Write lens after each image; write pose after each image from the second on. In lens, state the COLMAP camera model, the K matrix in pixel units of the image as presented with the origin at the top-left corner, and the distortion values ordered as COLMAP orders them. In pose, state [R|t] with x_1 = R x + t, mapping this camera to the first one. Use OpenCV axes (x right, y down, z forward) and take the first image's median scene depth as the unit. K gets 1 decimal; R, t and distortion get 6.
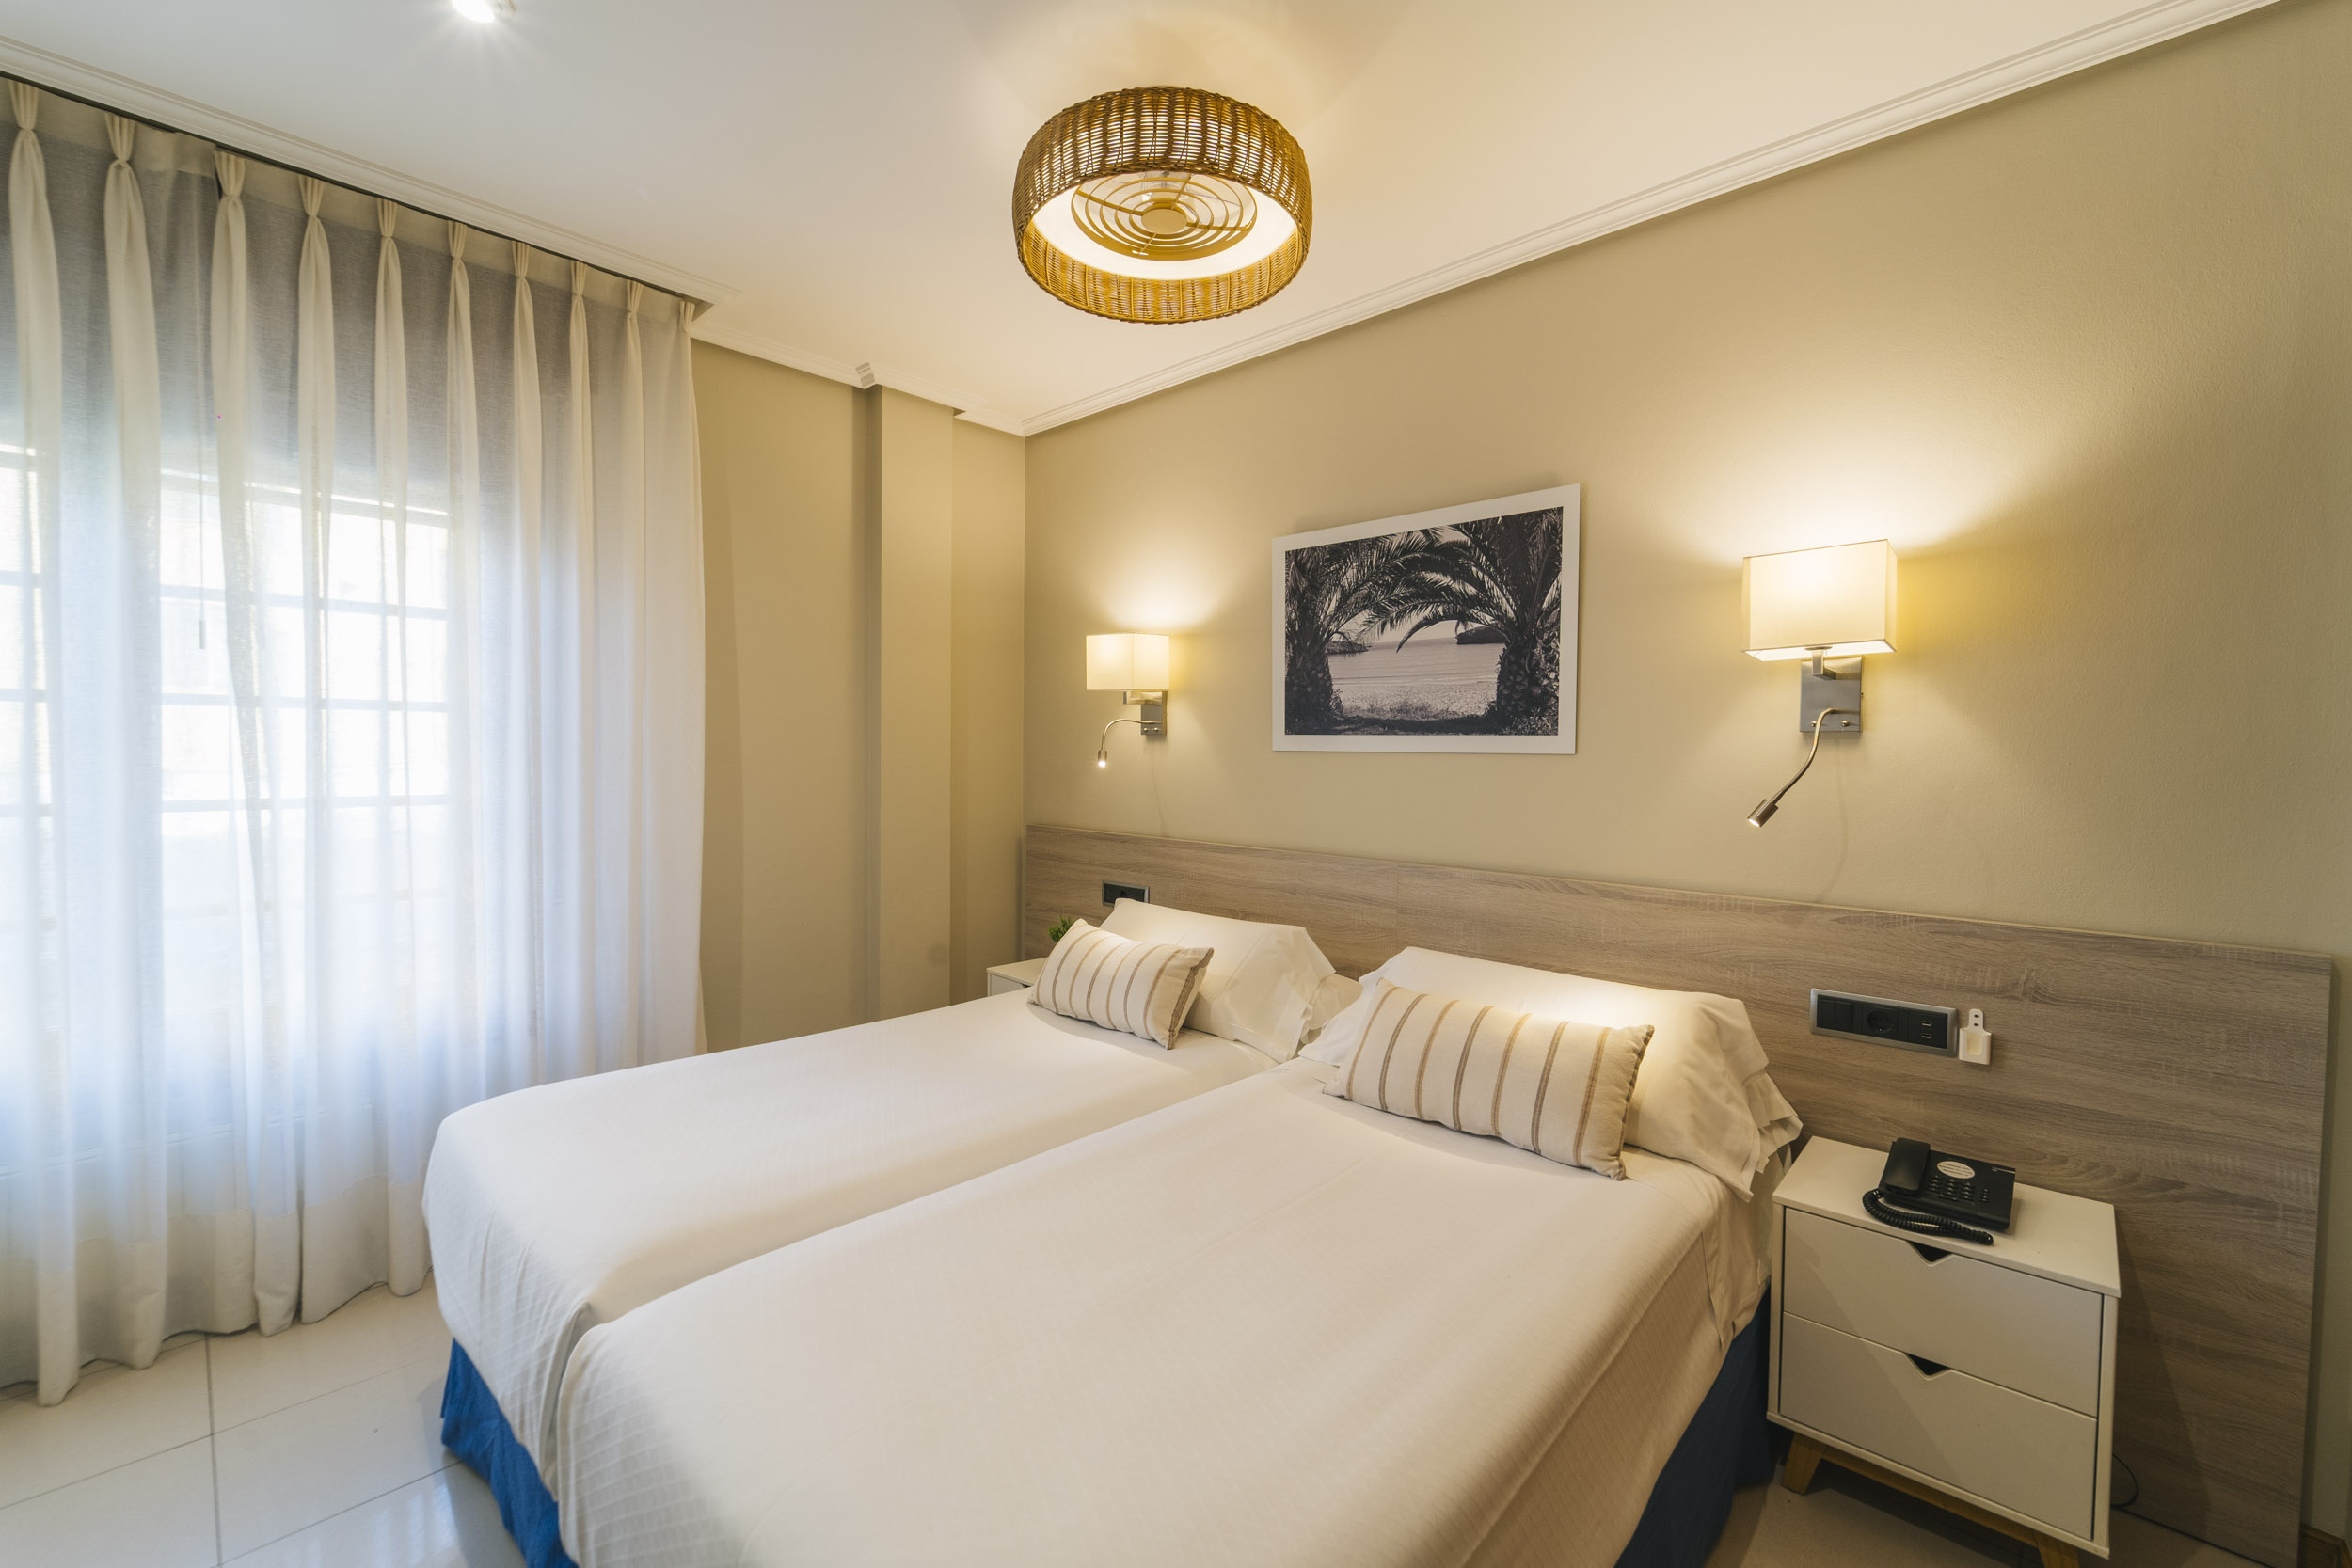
lens RADIAL K [[968.7, 0, 1171.2], [0, 968.7, 783.7], [0, 0, 1]] dist [0.001265, -0.000765]
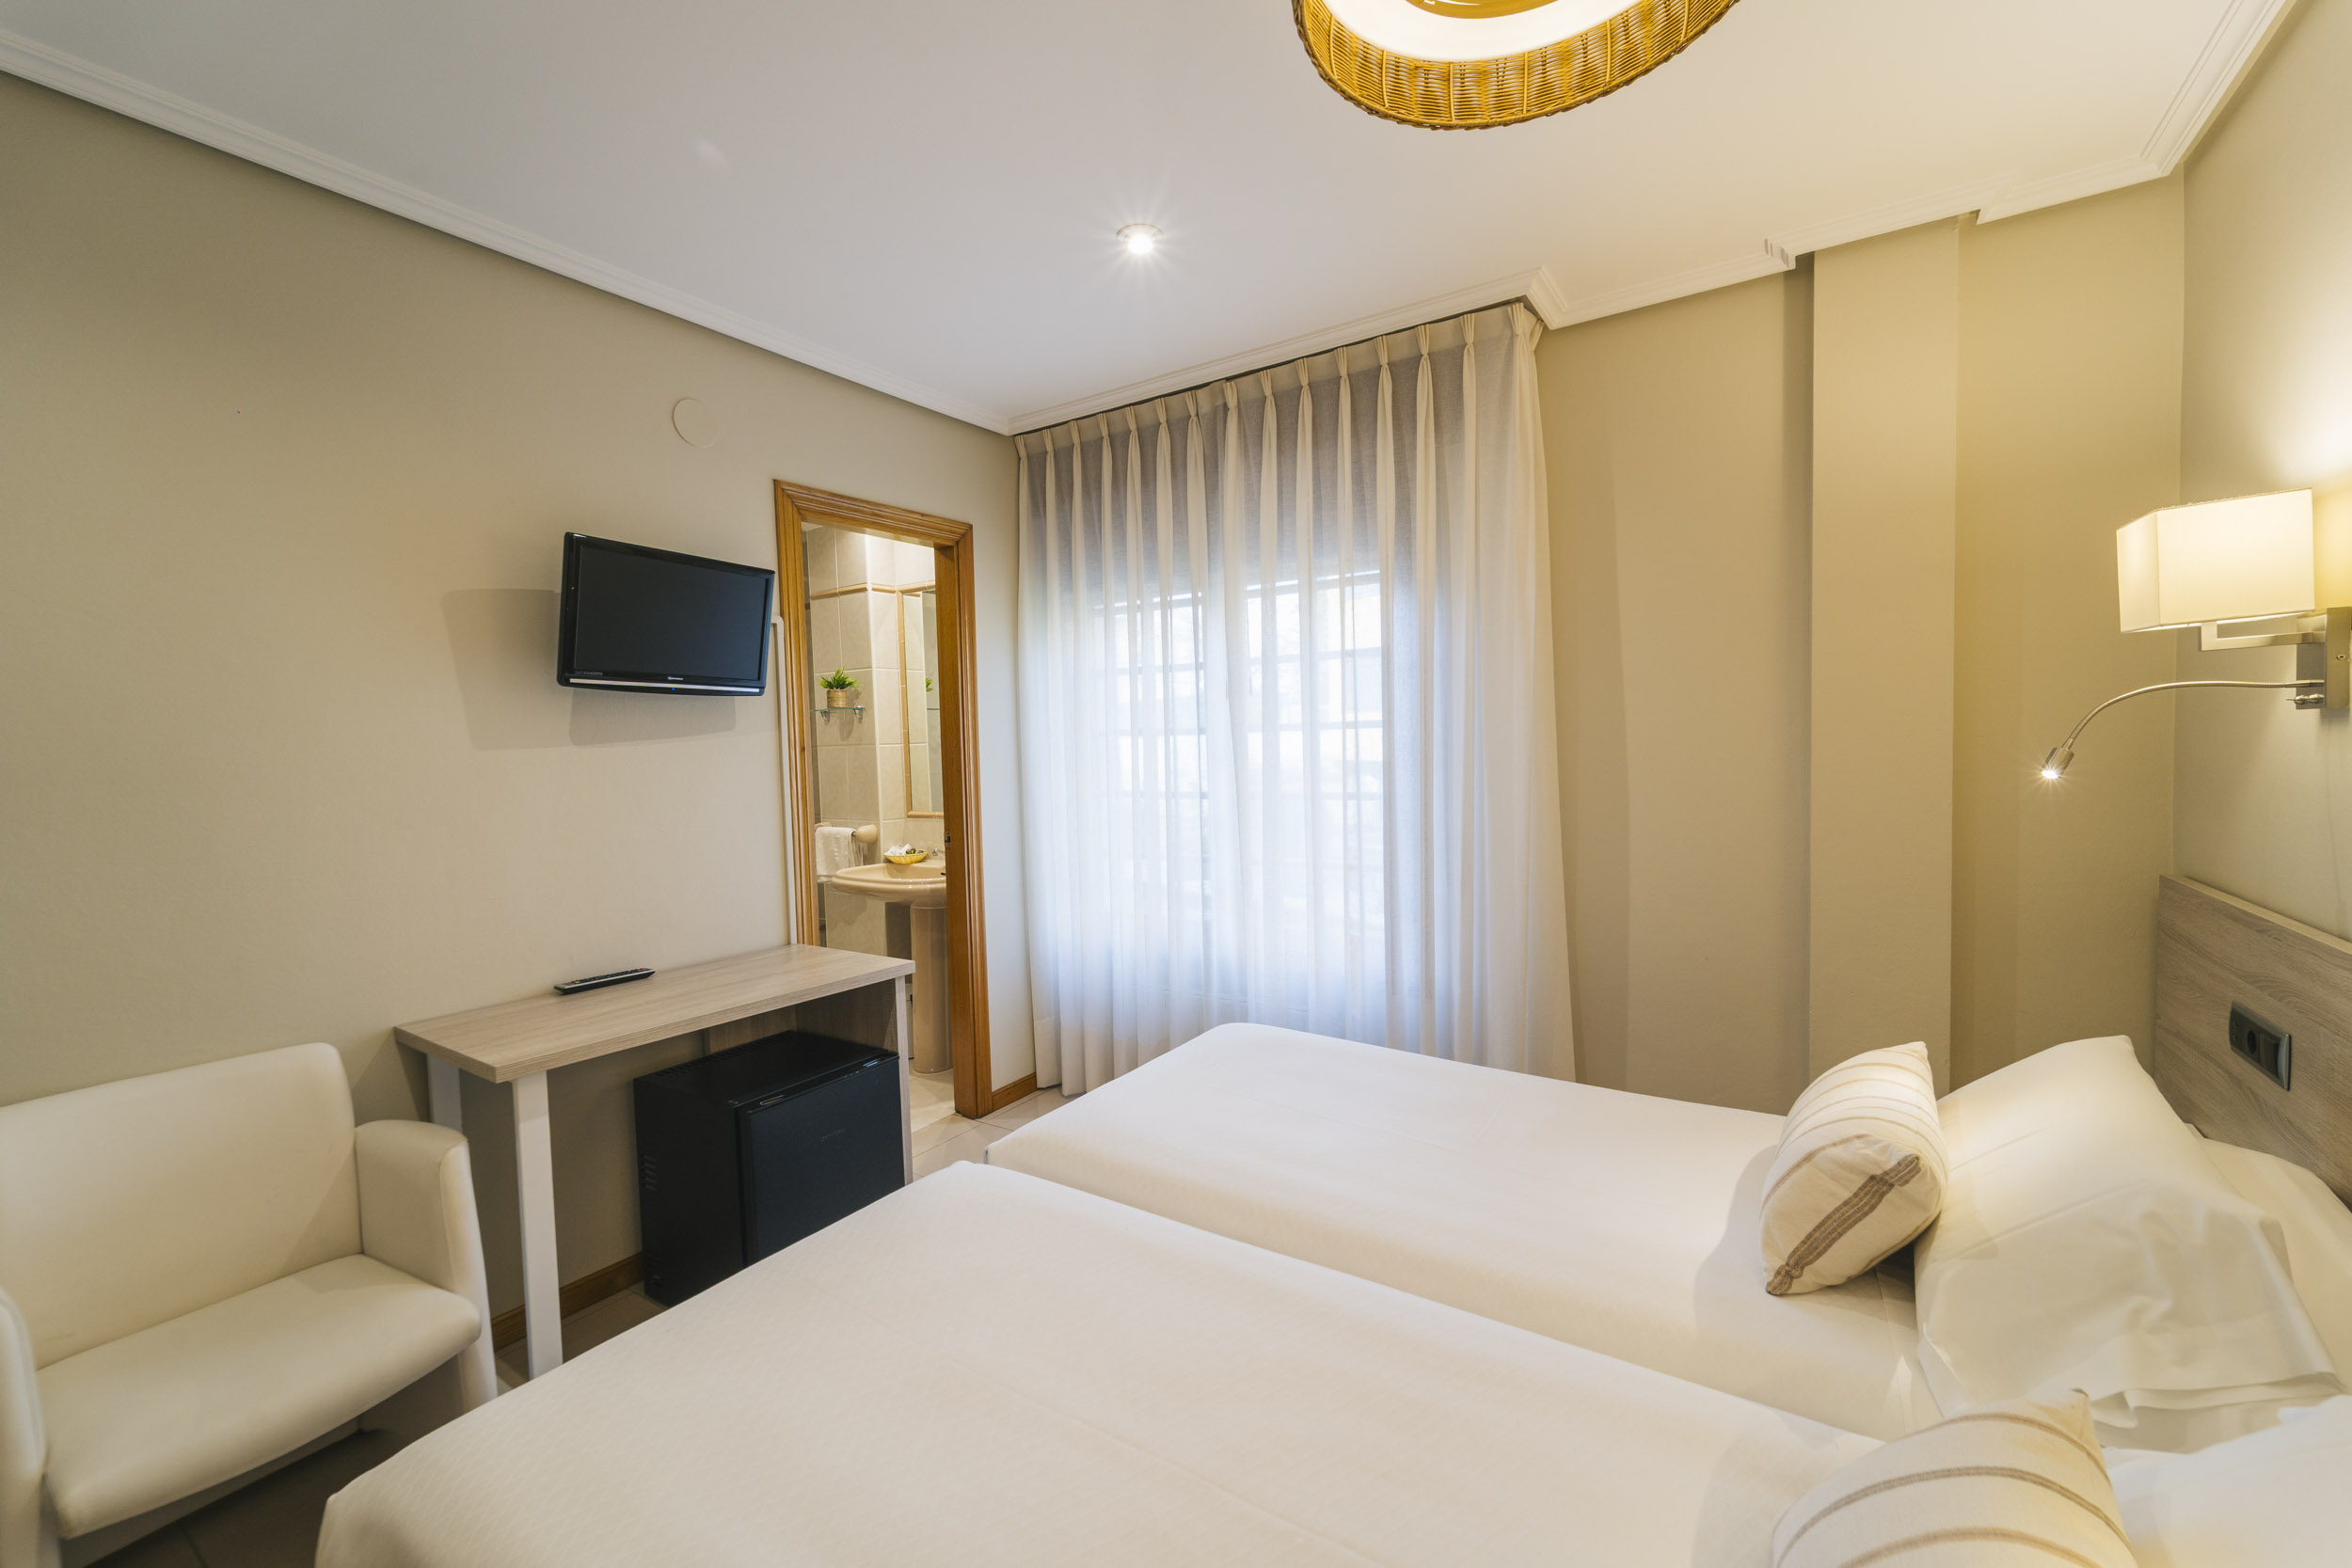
lens RADIAL K [[945.6, 0, 1168.7], [0, 945.6, 786.2], [0, 0, 1]] dist [0.004068, -0.003548]
pose [[0.174646, 0.028922, -0.984206, 0.433998], [-0.005406, 0.999582, 0.028414, -0.031760], [0.984616, 0.000358, 0.174729, 0.515961]]
